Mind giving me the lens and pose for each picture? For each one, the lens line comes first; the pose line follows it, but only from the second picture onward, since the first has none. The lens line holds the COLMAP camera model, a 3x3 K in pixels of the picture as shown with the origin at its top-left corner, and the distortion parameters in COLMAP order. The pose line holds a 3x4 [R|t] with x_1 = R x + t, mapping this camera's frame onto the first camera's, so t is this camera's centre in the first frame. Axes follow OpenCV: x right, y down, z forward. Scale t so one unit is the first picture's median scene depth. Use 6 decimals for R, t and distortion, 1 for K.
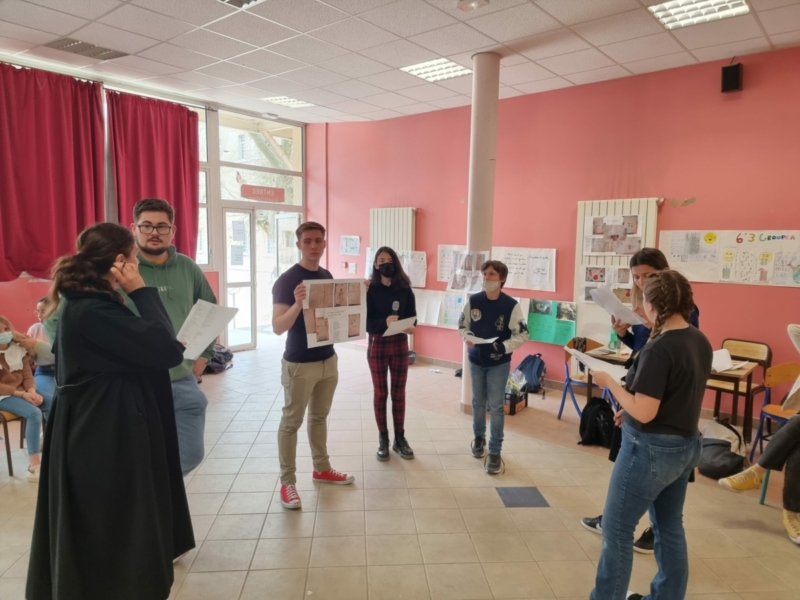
lens RADIAL K [[539.8, 0, 395.6], [0, 539.8, 304.8], [0, 0, 1]] dist [0.075883, -0.053237]
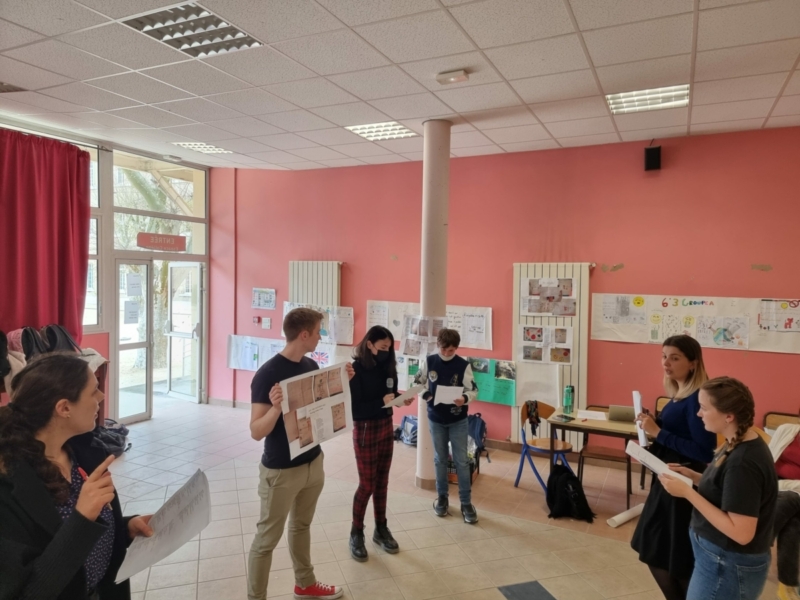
lens RADIAL K [[539.8, 0, 395.9], [0, 539.8, 301.4], [0, 0, 1]] dist [0.075883, -0.053237]
pose [[0.971823, -0.009998, 0.235499, -0.129031], [0.026275, 0.997468, -0.066080, -0.058848], [-0.234242, 0.070406, 0.969626, 0.071543]]
